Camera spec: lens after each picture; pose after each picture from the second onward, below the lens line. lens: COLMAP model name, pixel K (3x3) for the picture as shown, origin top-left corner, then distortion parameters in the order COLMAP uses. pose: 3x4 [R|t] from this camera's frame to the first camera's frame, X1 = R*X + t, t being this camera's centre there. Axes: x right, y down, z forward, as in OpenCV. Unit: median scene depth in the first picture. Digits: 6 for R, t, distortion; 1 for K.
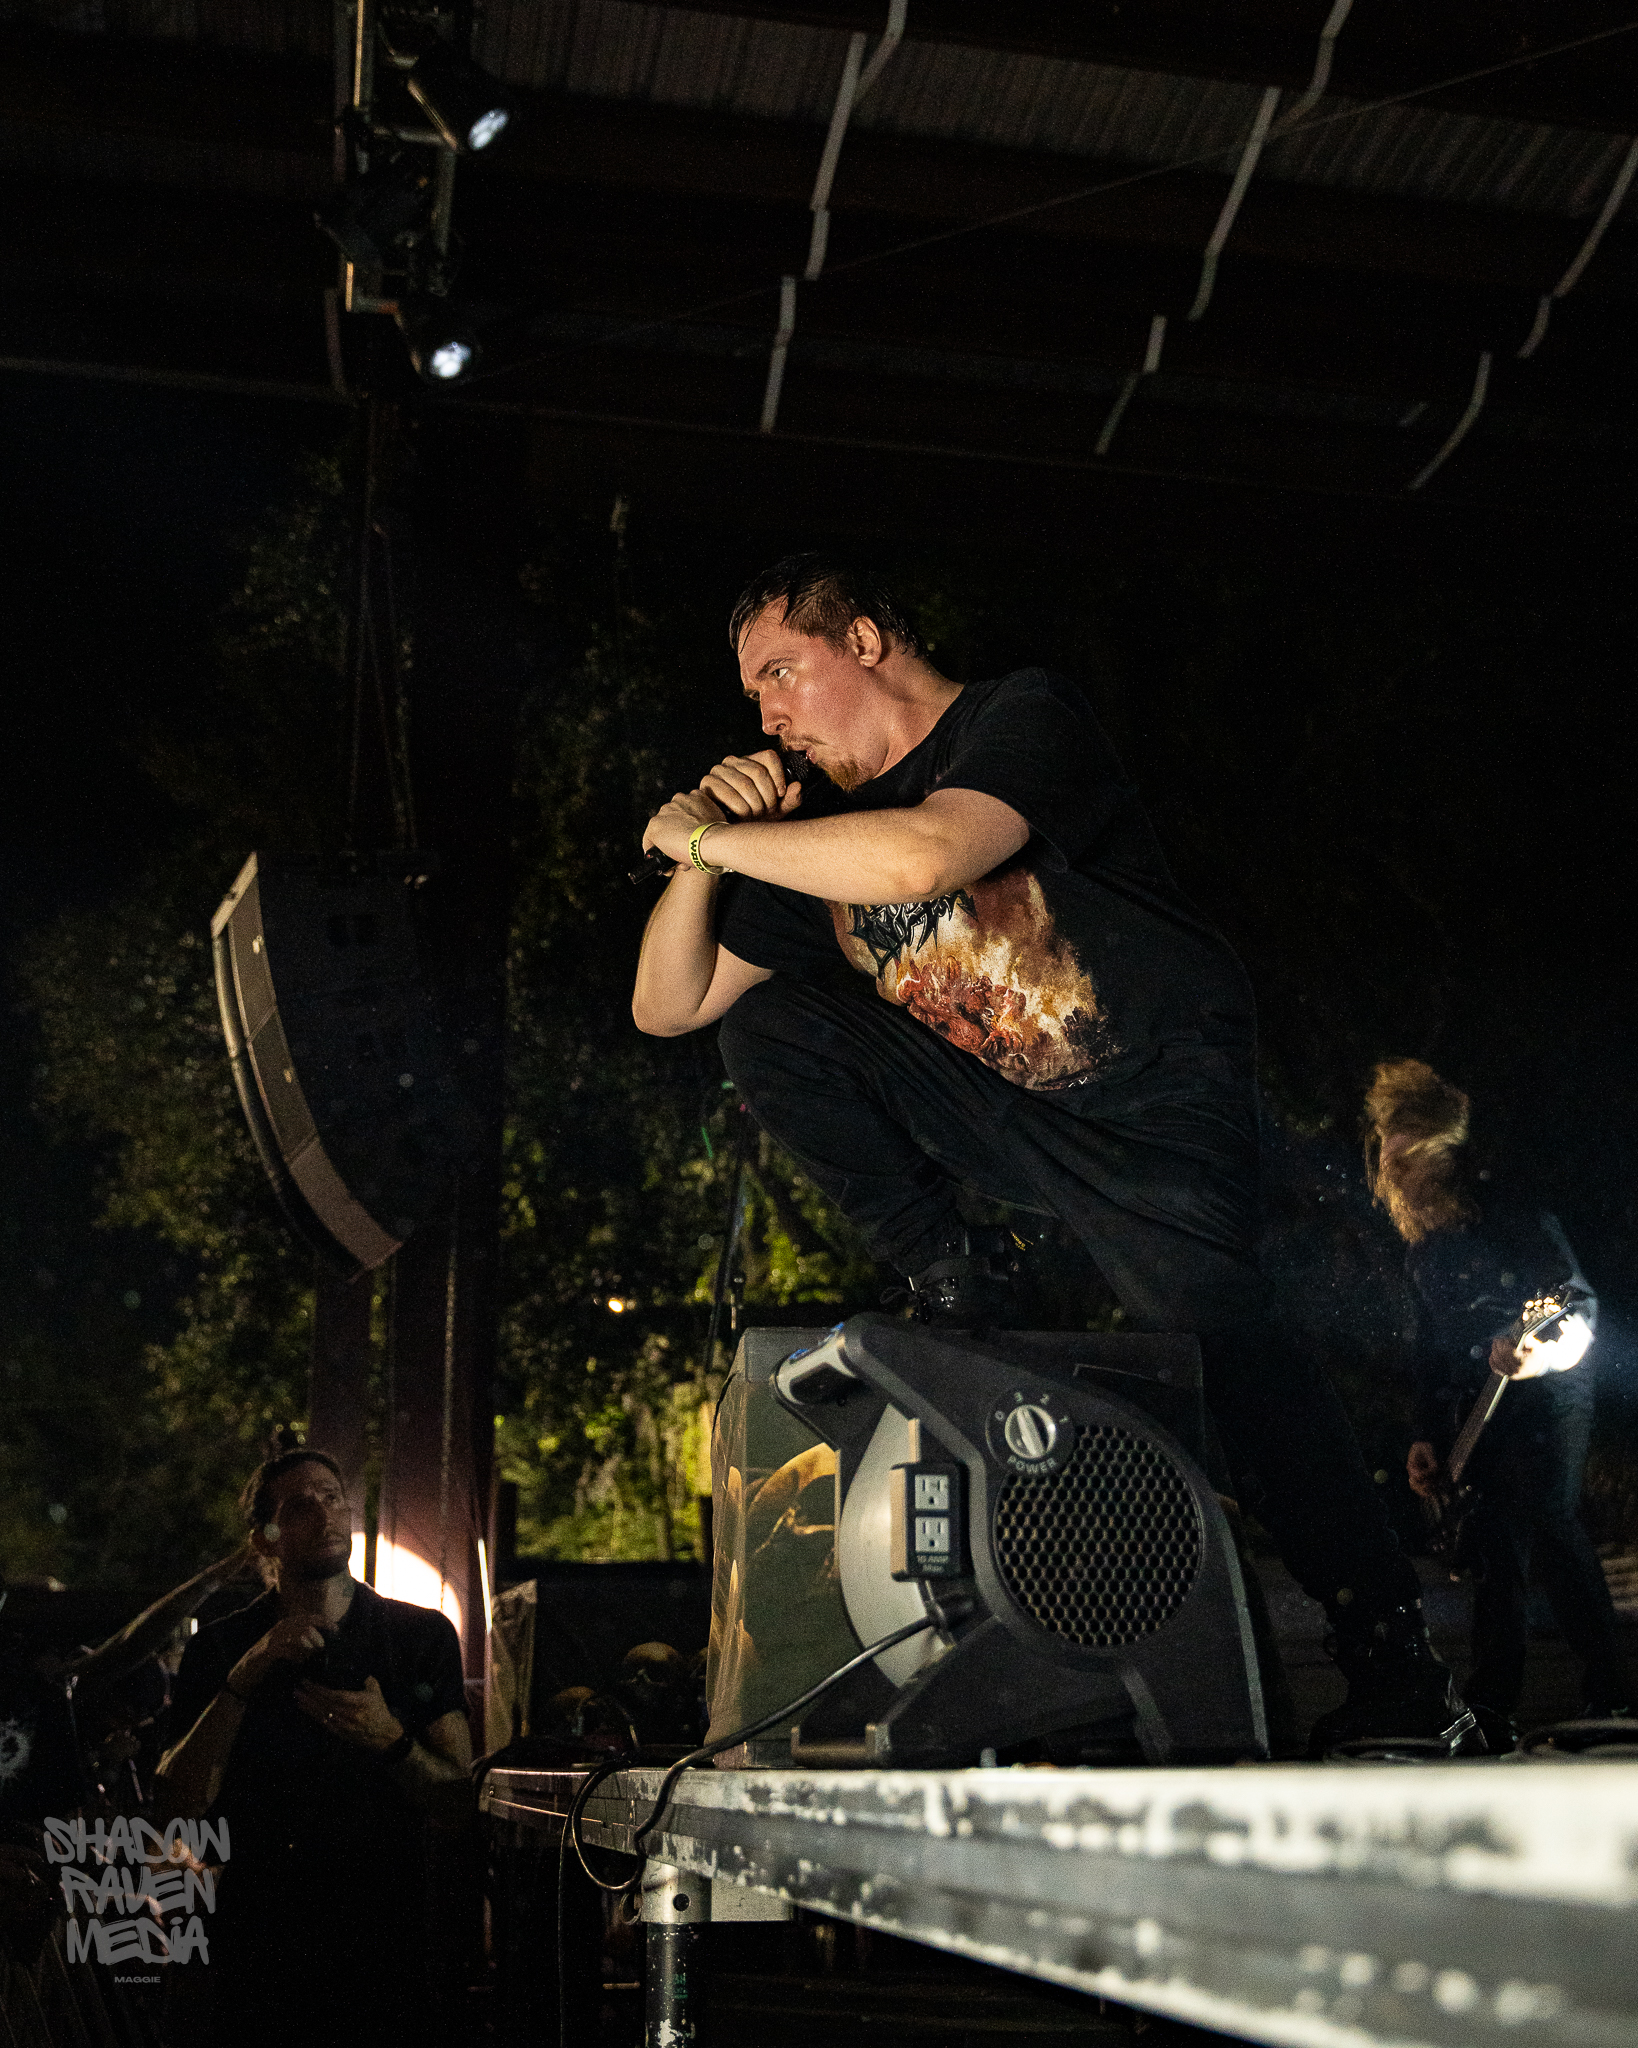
lens RADIAL K [[2720.5, 0, 886.5], [0, 2720.5, 1026.8], [0, 0, 1]] dist [-0.061651, -0.029070]
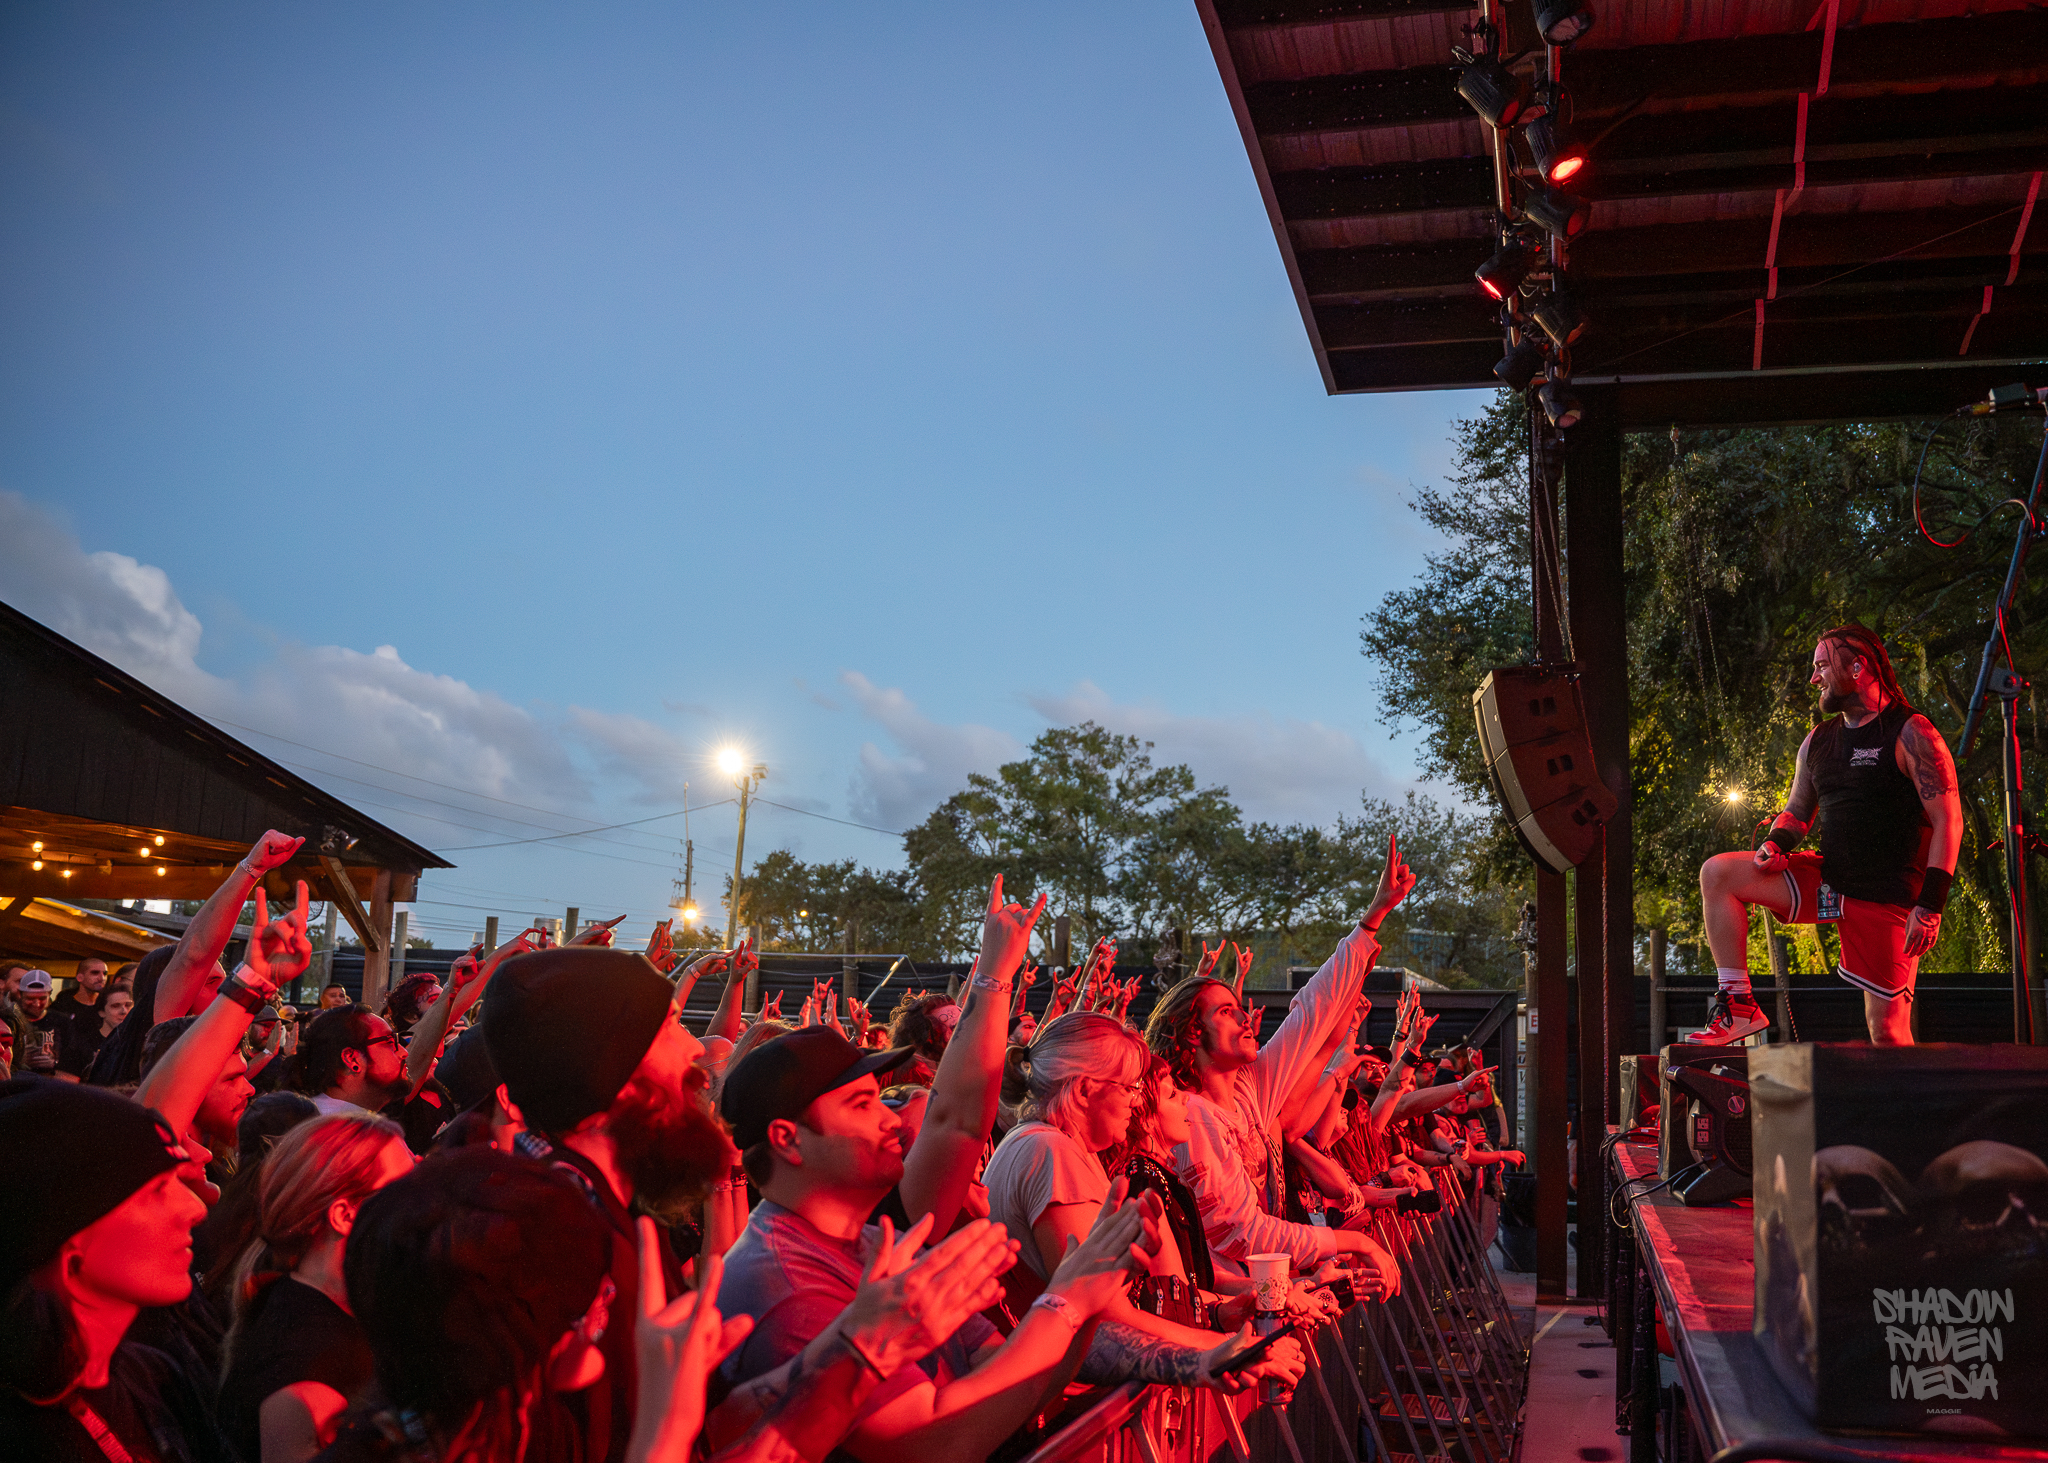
lens RADIAL K [[2012.7, 0, 1024.0], [0, 2012.7, 731.5], [0, 0, 1]] dist [-0.104495, -0.003338]
pose [[0.890732, -0.042940, -0.452495, 0.077573], [0.099481, 0.989808, 0.101897, -0.124988], [0.443508, -0.135778, 0.885926, -0.287015]]
